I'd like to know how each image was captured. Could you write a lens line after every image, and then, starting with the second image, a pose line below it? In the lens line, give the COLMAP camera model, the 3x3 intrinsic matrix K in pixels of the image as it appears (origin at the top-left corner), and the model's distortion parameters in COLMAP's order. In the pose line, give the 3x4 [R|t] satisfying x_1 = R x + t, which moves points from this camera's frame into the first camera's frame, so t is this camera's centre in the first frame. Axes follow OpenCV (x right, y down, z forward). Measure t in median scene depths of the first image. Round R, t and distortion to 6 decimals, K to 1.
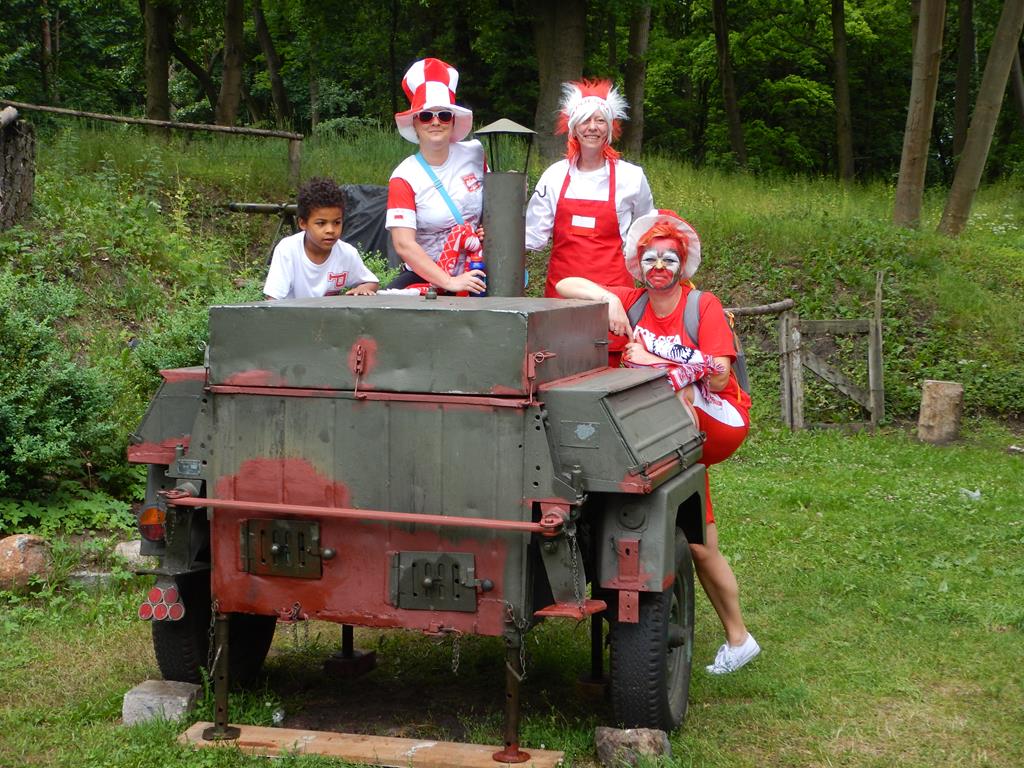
lens RADIAL K [[1362.3, 0, 513.0], [0, 1362.3, 385.0], [0, 0, 1]] dist [-0.043088, 0.000000]
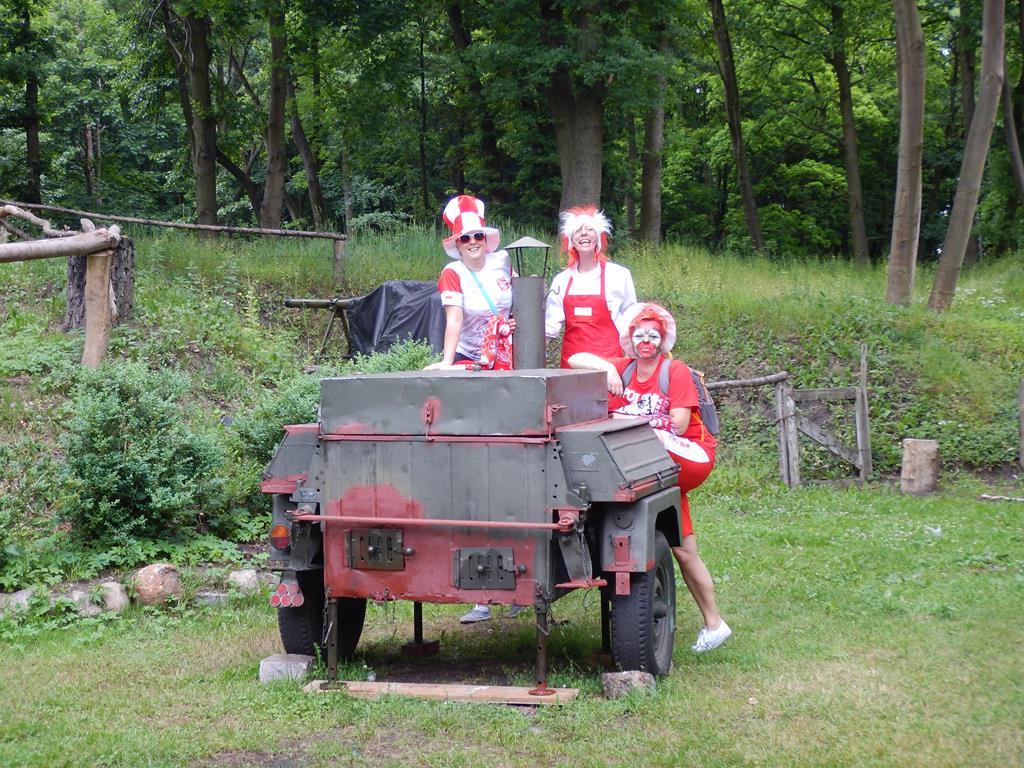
lens RADIAL K [[1362.3, 0, 506.8], [0, 1362.3, 385.2], [0, 0, 1]] dist [-0.043088, 0.000000]
pose [[0.999336, -0.024539, -0.026943, 0.005414], [0.022815, 0.997783, -0.062516, 0.029694], [0.028417, 0.061860, 0.997680, -0.290819]]
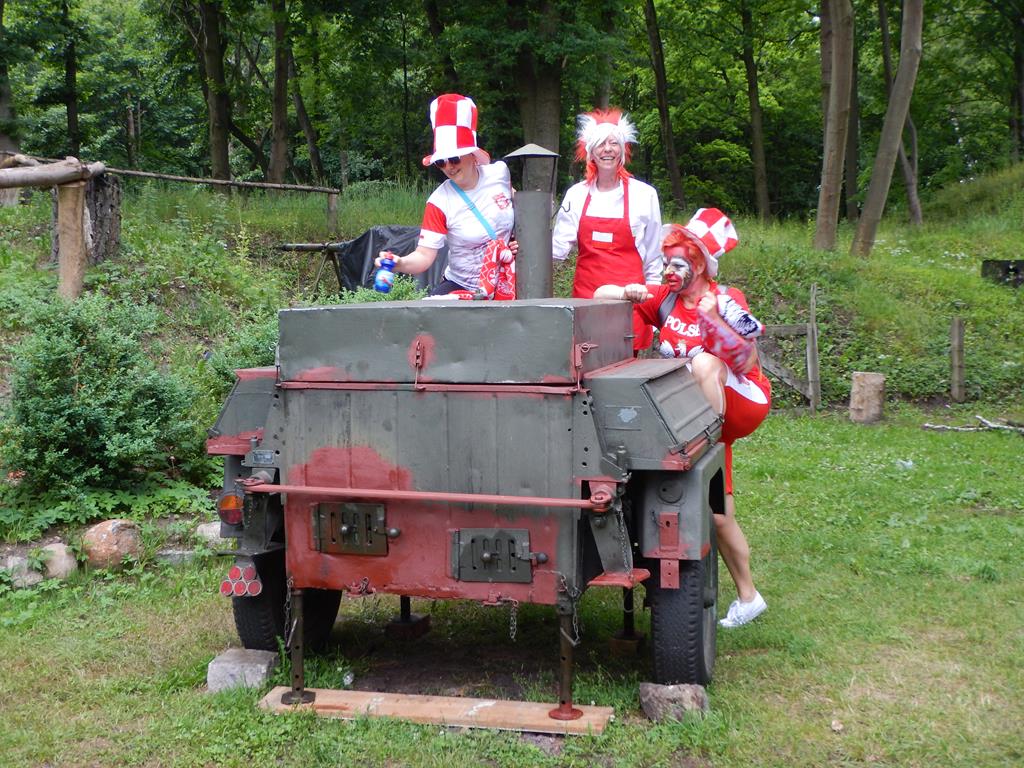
lens RADIAL K [[1054.4, 0, 513.4], [0, 1054.4, 390.0], [0, 0, 1]] dist [-0.020677, 0.000000]
pose [[0.999632, -0.024770, 0.011089, -0.032143], [0.024755, 0.999692, 0.001484, 0.007218], [-0.011122, -0.001209, 0.999937, 0.105568]]
